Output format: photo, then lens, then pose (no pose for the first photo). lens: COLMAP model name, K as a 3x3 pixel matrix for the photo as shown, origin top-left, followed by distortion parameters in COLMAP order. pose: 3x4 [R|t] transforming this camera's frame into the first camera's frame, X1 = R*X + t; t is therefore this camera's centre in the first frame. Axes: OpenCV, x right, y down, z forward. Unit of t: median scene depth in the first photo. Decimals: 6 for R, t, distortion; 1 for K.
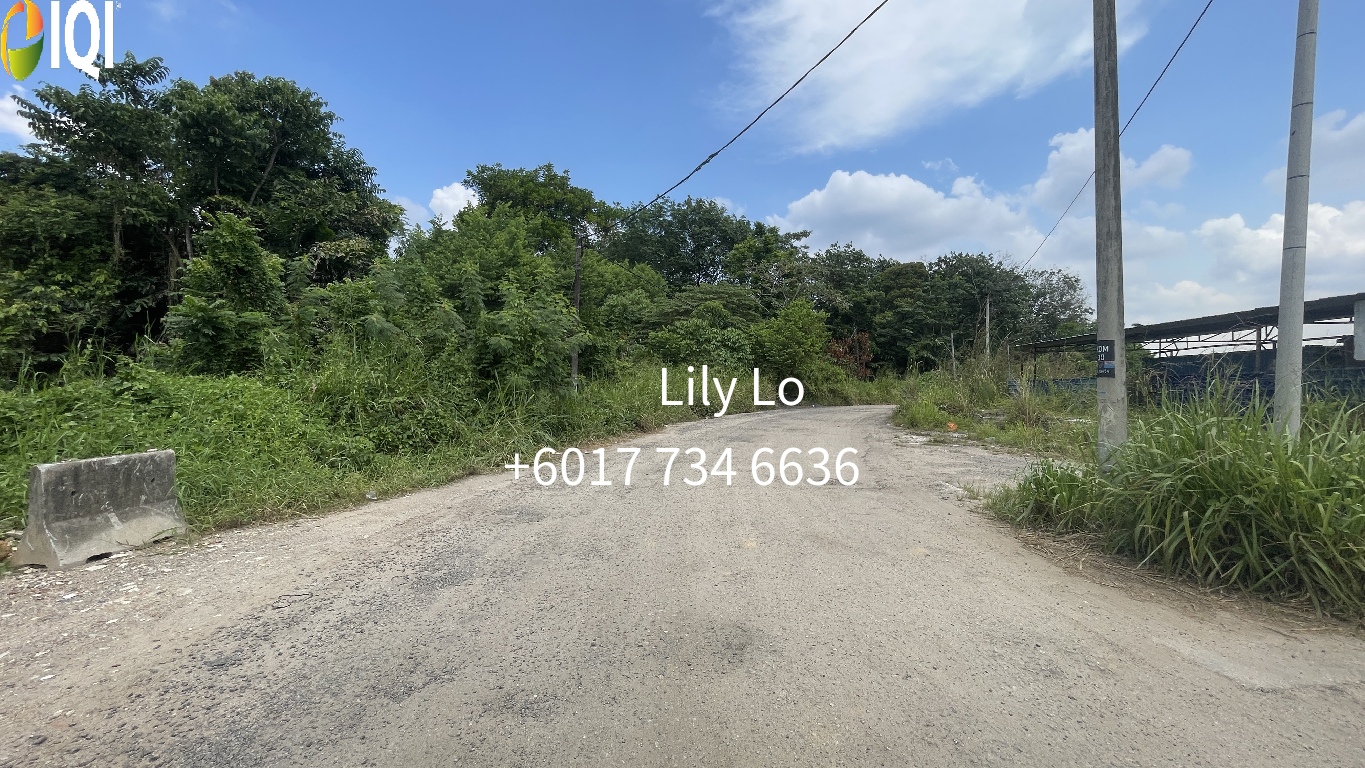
lens RADIAL K [[552.9, 0, 686.1], [0, 552.9, 382.8], [0, 0, 1]] dist [0.003070, -0.000613]
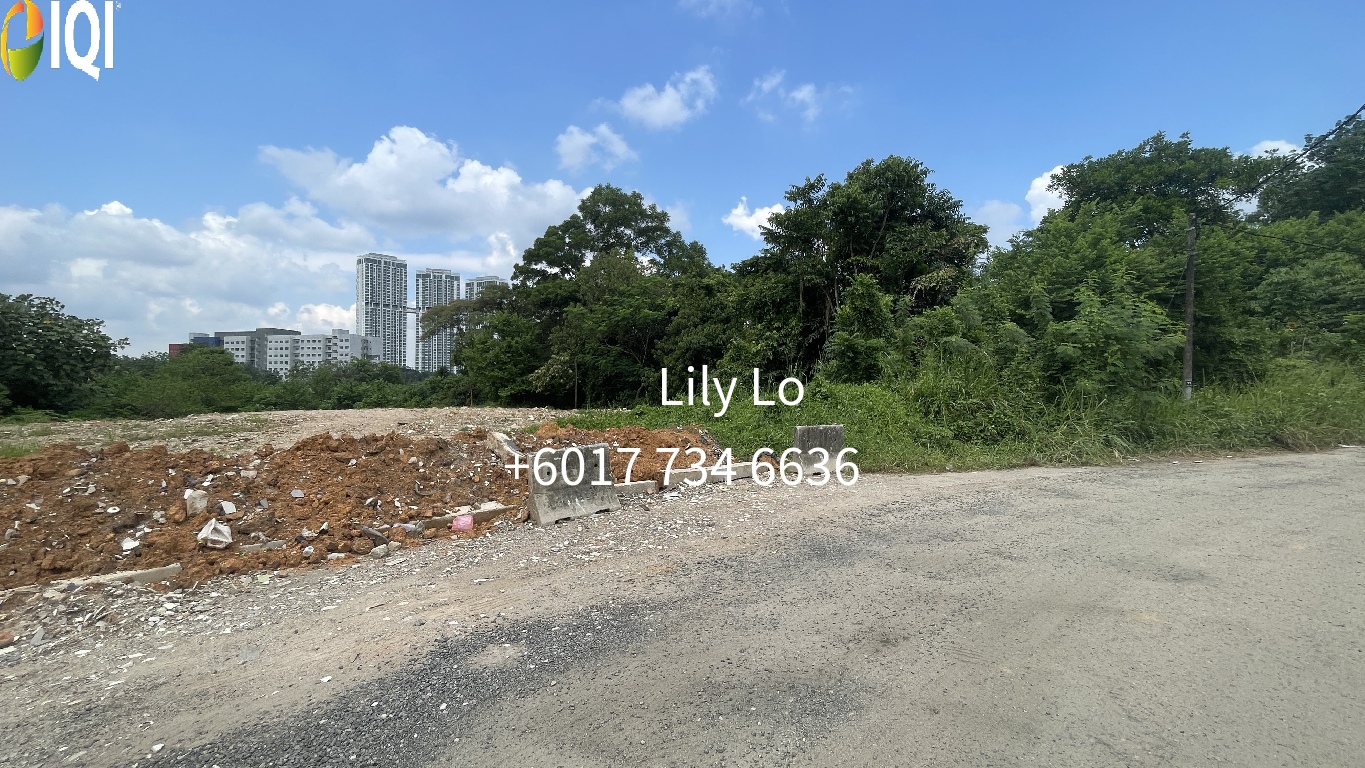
lens RADIAL K [[552.9, 0, 682.8], [0, 552.9, 386.4], [0, 0, 1]] dist [0.003070, -0.000613]
pose [[0.549319, -0.004765, -0.835599, 0.102522], [0.001712, 0.999988, -0.004577, 0.000703], [0.835611, 0.001084, 0.549320, -0.147237]]
